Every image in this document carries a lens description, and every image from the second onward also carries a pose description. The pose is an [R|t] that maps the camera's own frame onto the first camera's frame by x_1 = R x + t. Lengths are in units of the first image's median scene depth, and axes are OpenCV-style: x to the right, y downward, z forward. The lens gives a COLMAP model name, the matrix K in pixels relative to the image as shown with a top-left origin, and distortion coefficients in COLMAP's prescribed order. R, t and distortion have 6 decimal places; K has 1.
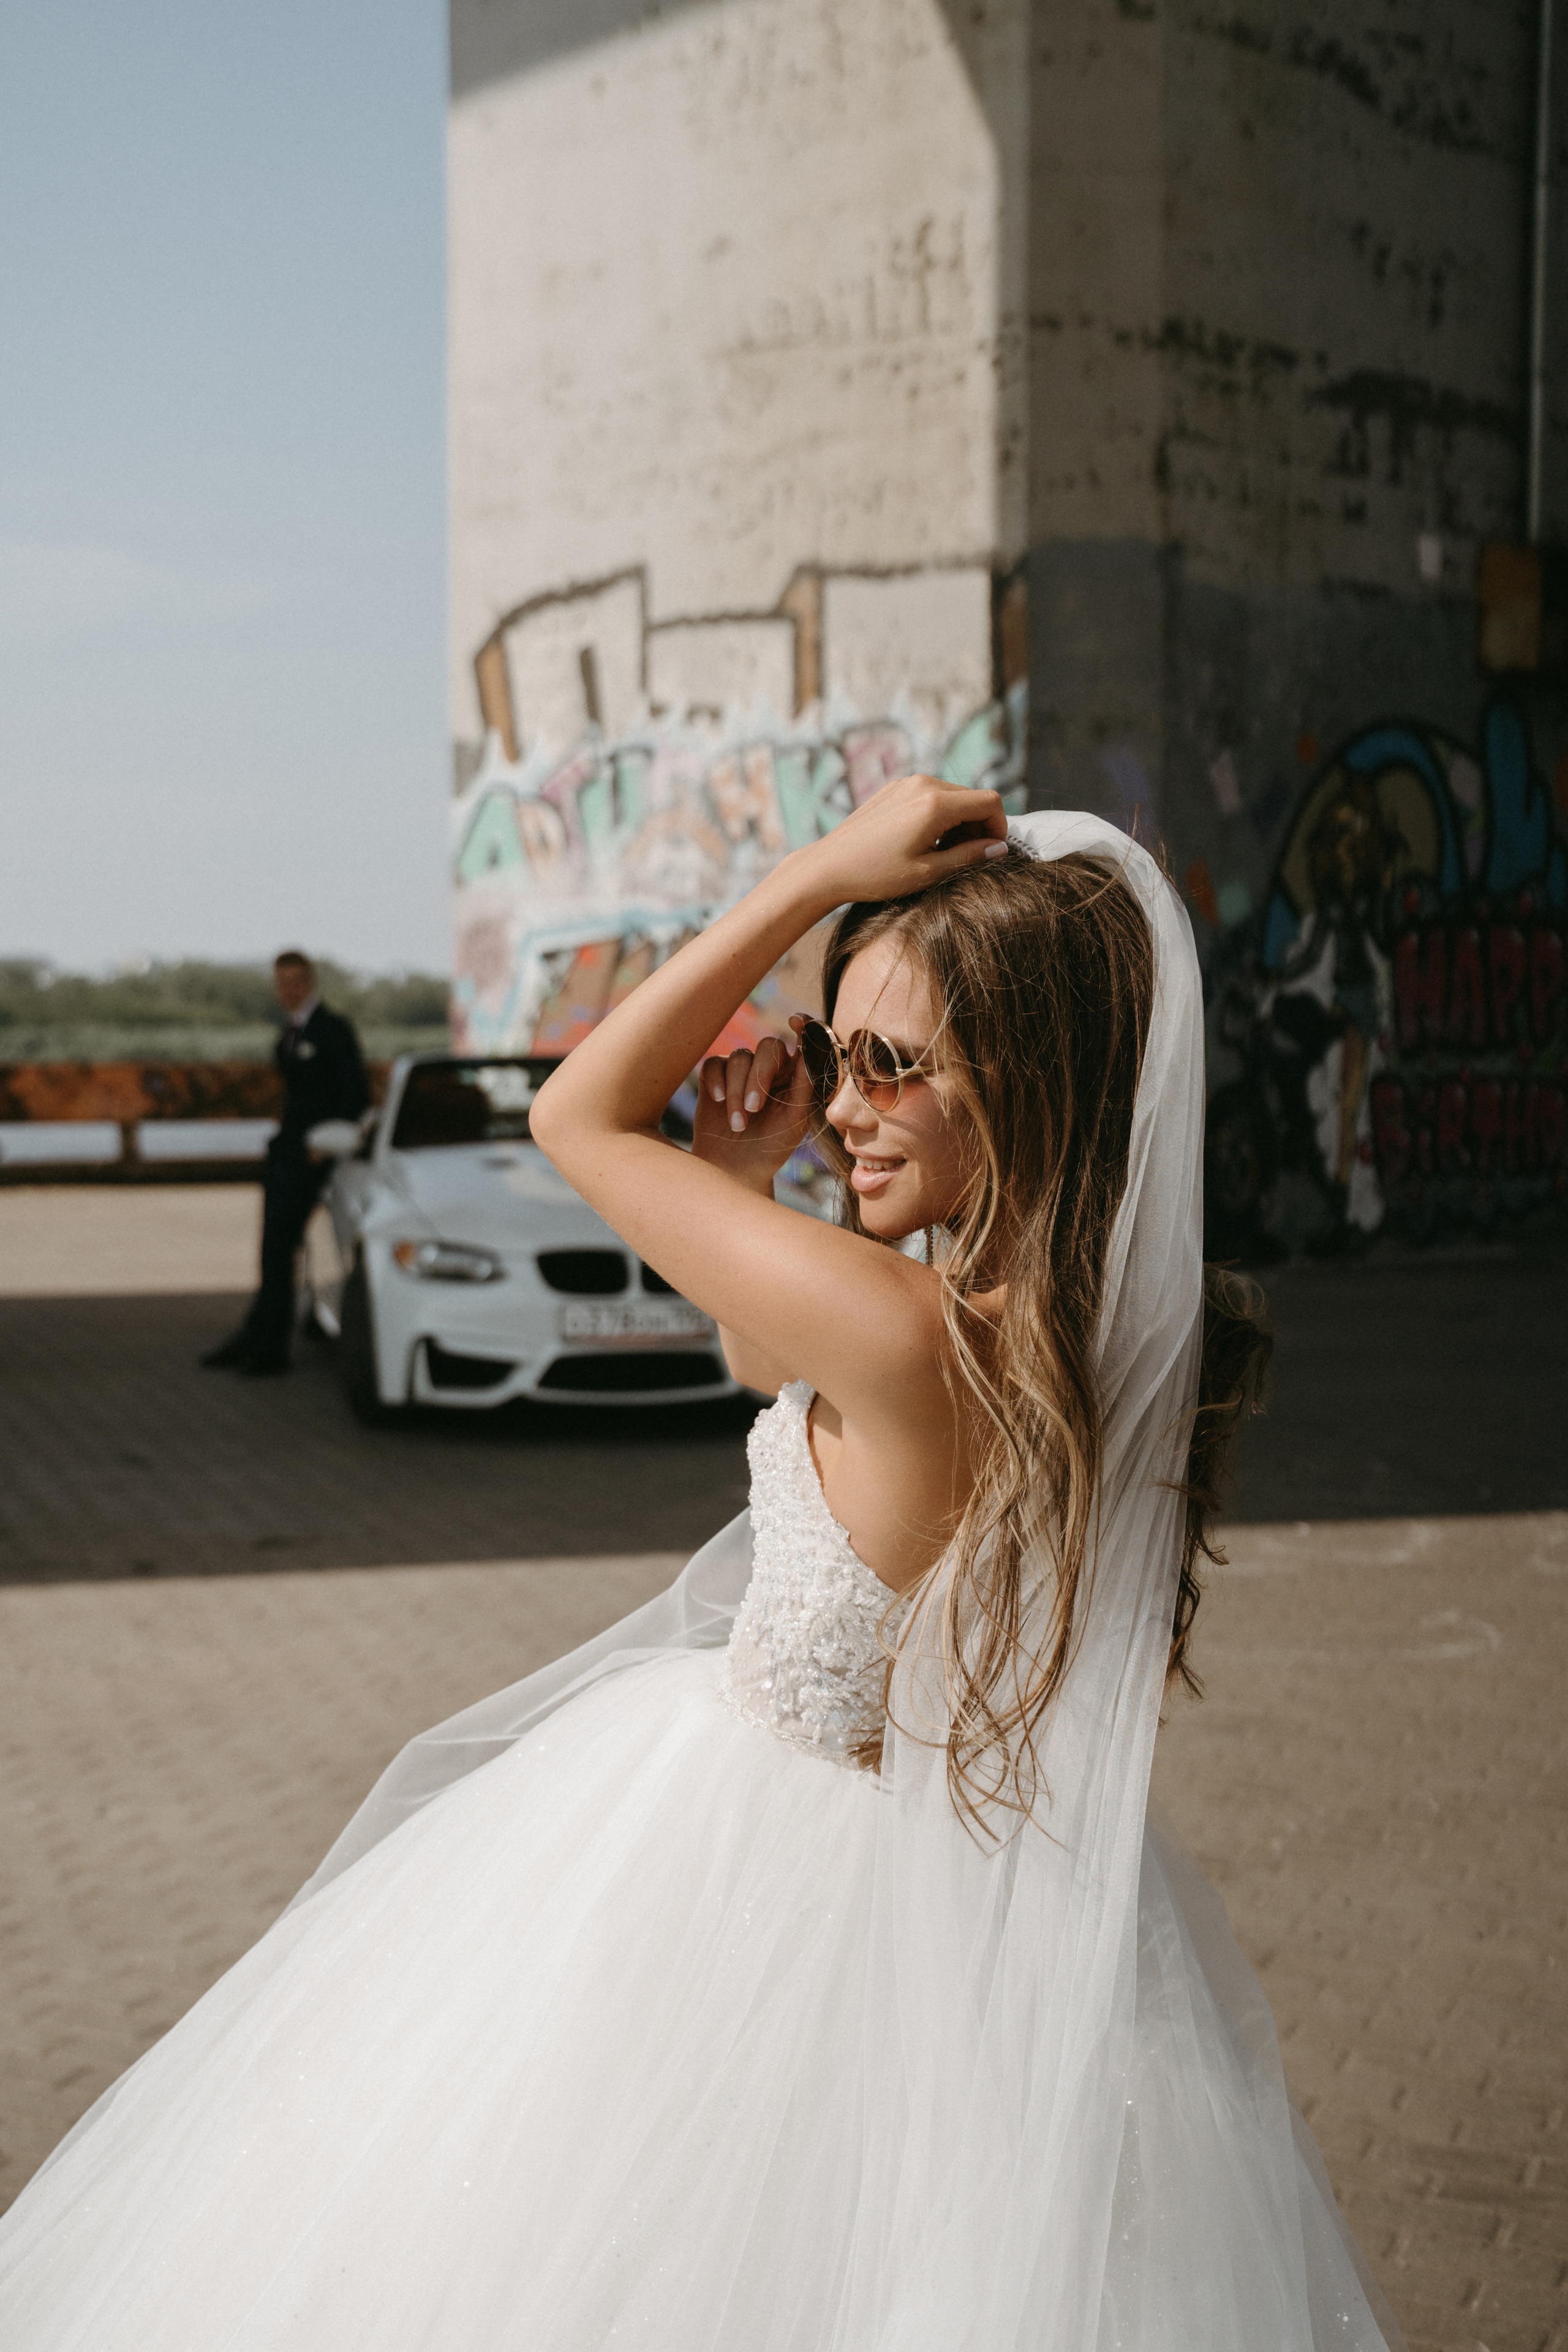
lens RADIAL K [[2936.9, 0, 786.9], [0, 2936.9, 1120.4], [0, 0, 1]] dist [0.078141, 0.000000]
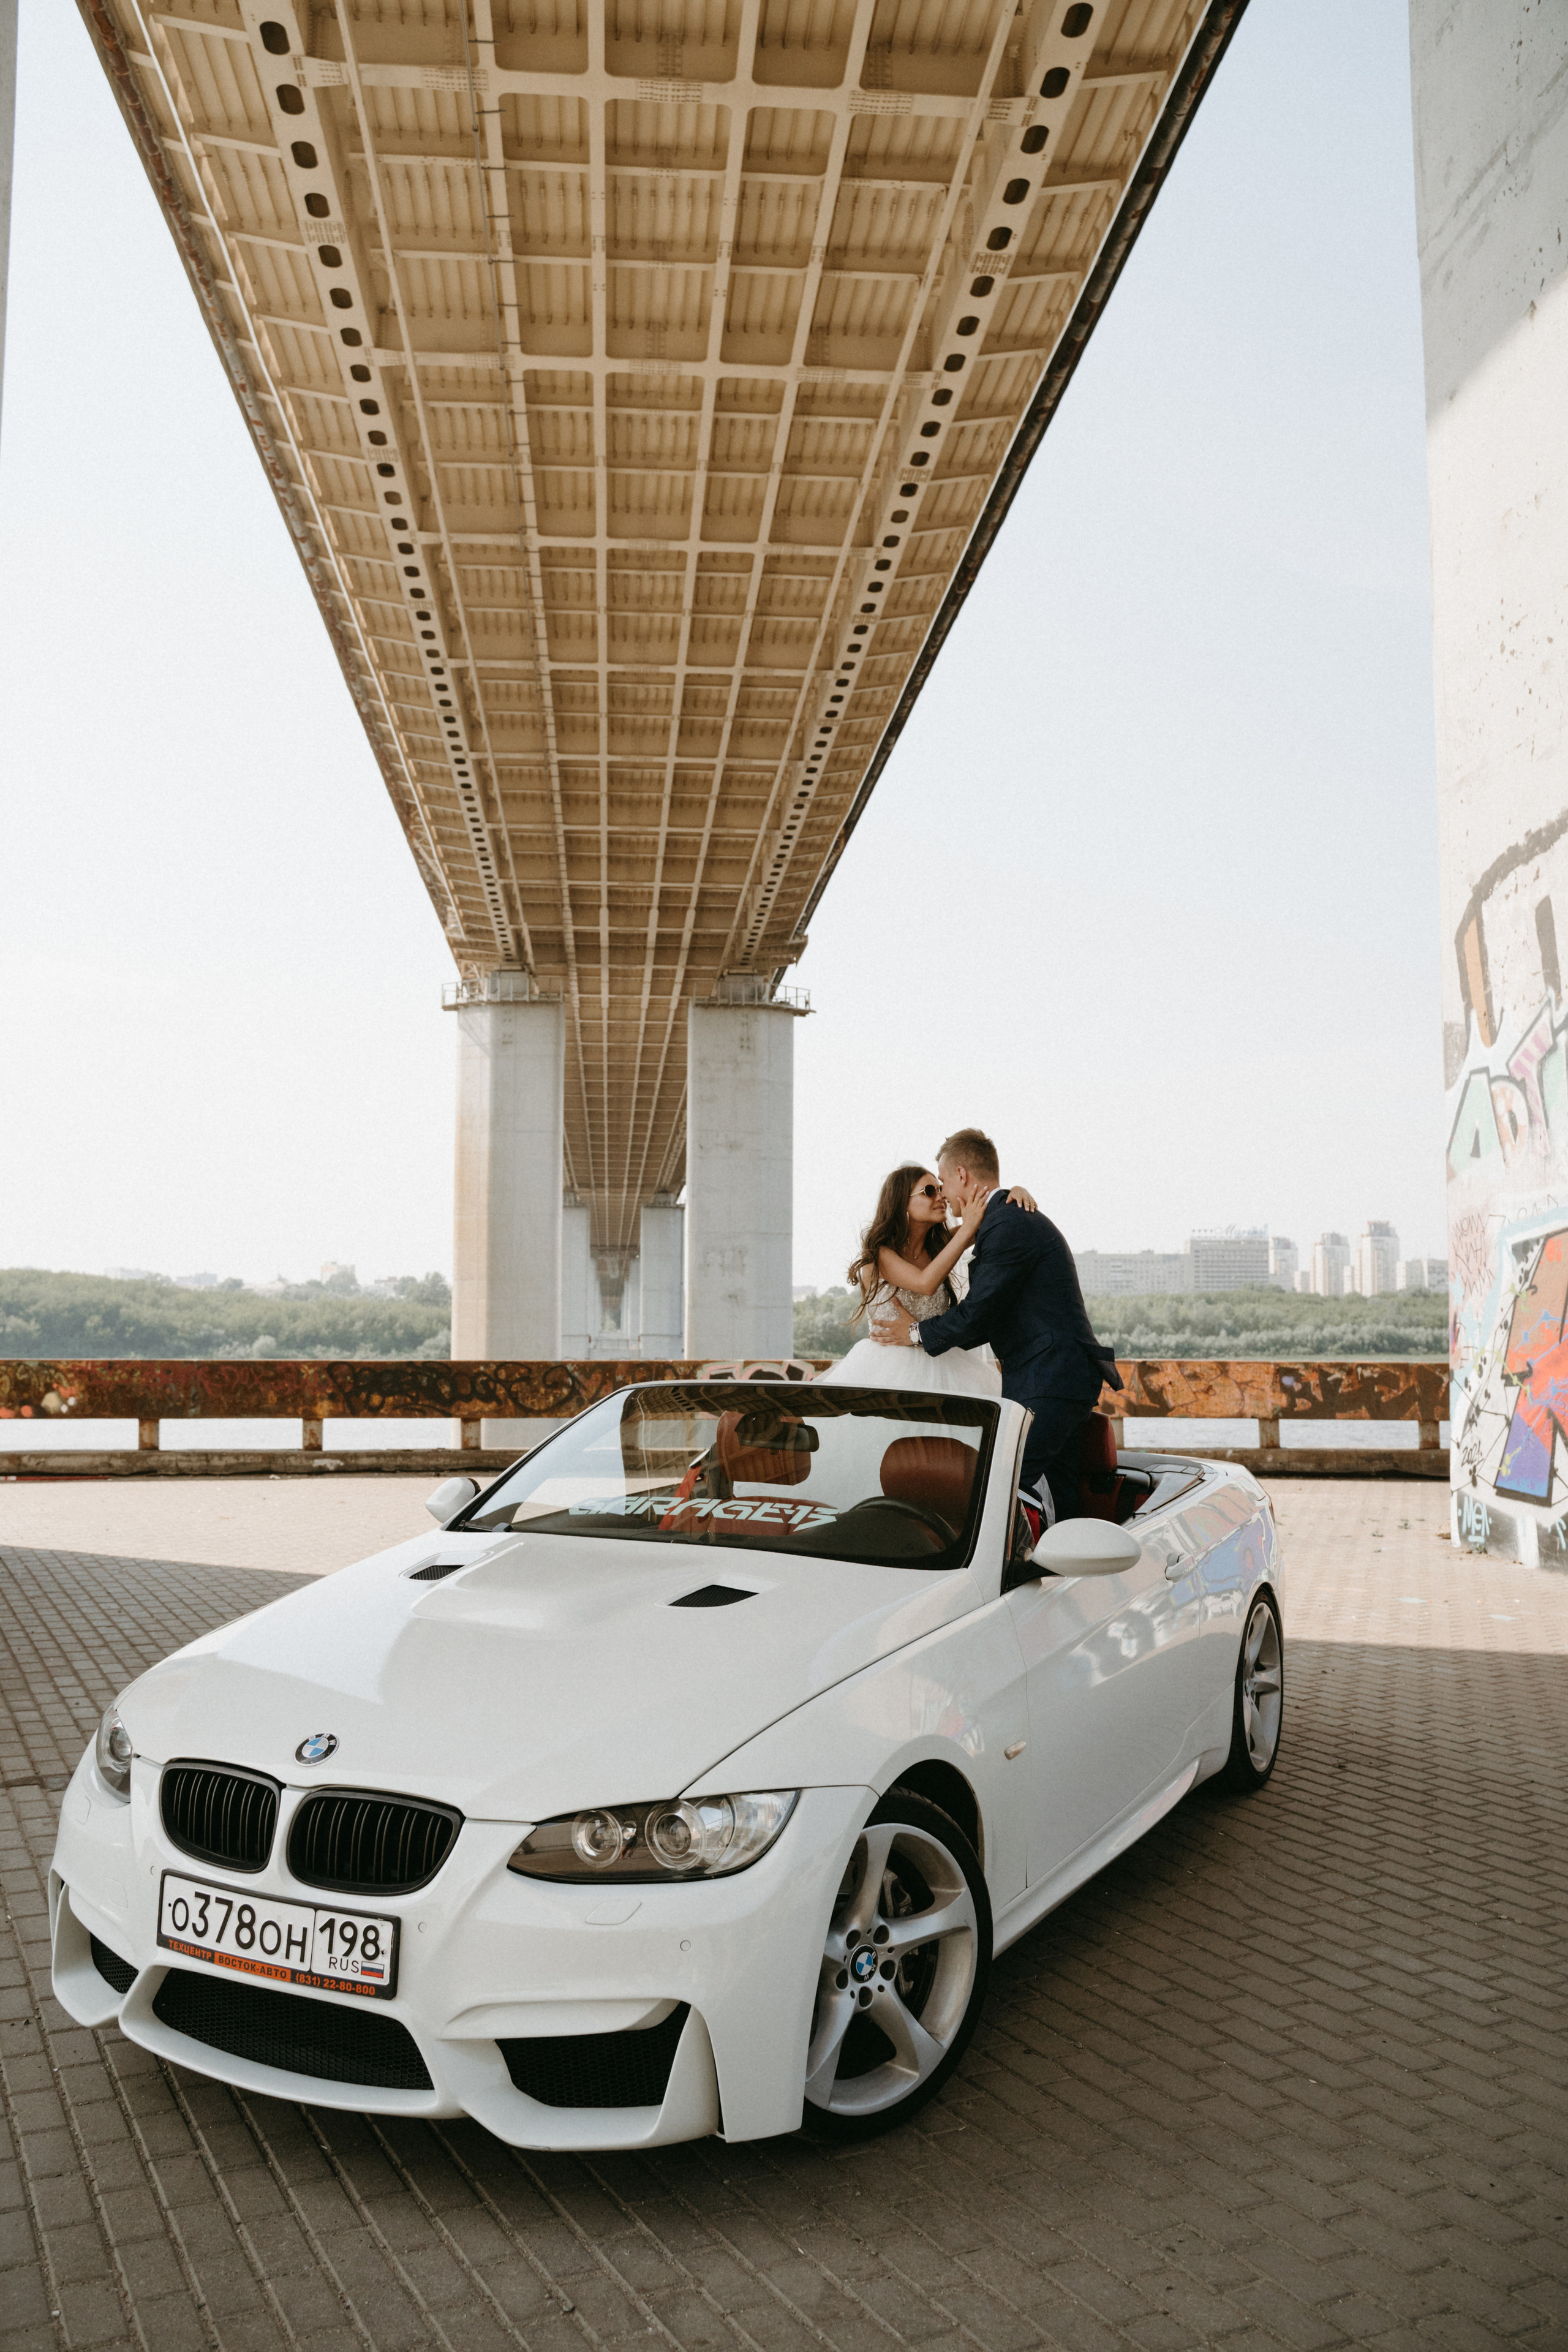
lens RADIAL K [[1930.0, 0, 784.4], [0, 1930.0, 1169.5], [0, 0, 1]] dist [-0.105576, 0.050674]
pose [[0.759670, -0.044848, -0.648761, 0.131537], [-0.027092, 0.994570, -0.100478, -0.018038], [0.649745, 0.093906, 0.754330, 0.449040]]
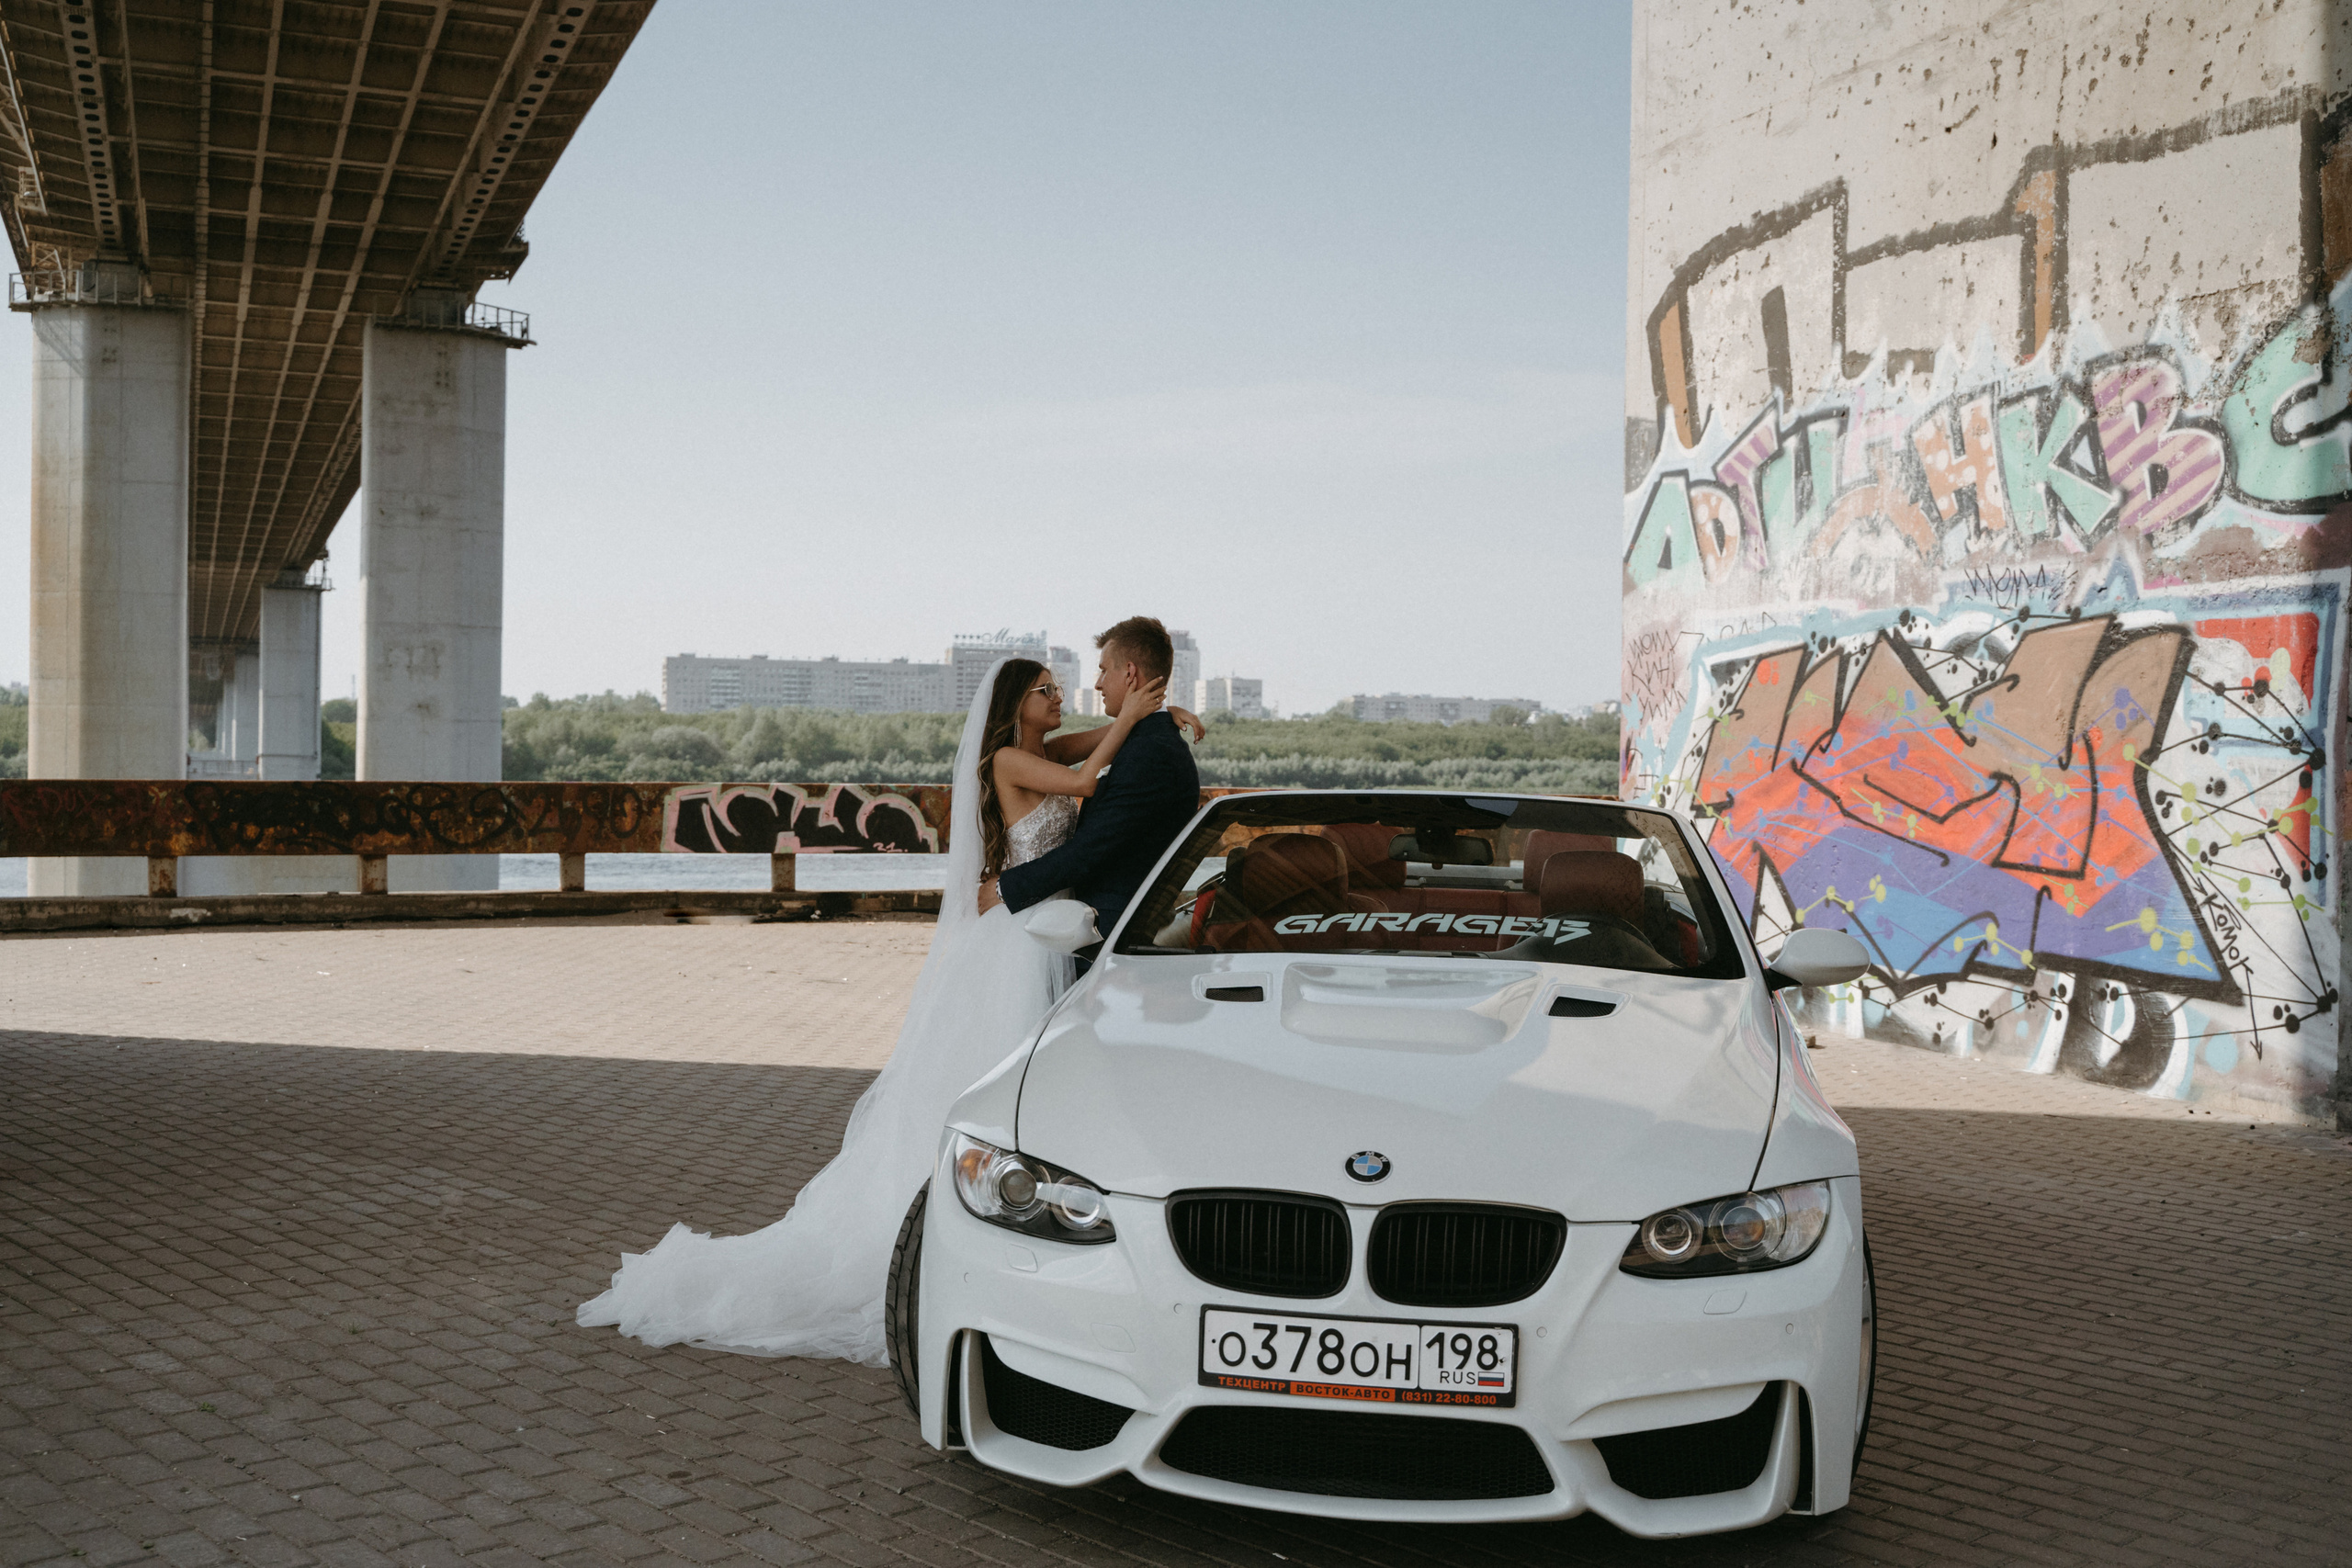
lens RADIAL K [[2371.9, 0, 1177.5], [0, 2371.9, 797.3], [0, 0, 1]] dist [-0.026458, 0.000000]
pose [[0.920219, 0.025678, -0.390560, 0.041320], [-0.031685, 0.999458, -0.008945, -0.010903], [0.390118, 0.020606, 0.920534, 0.351669]]
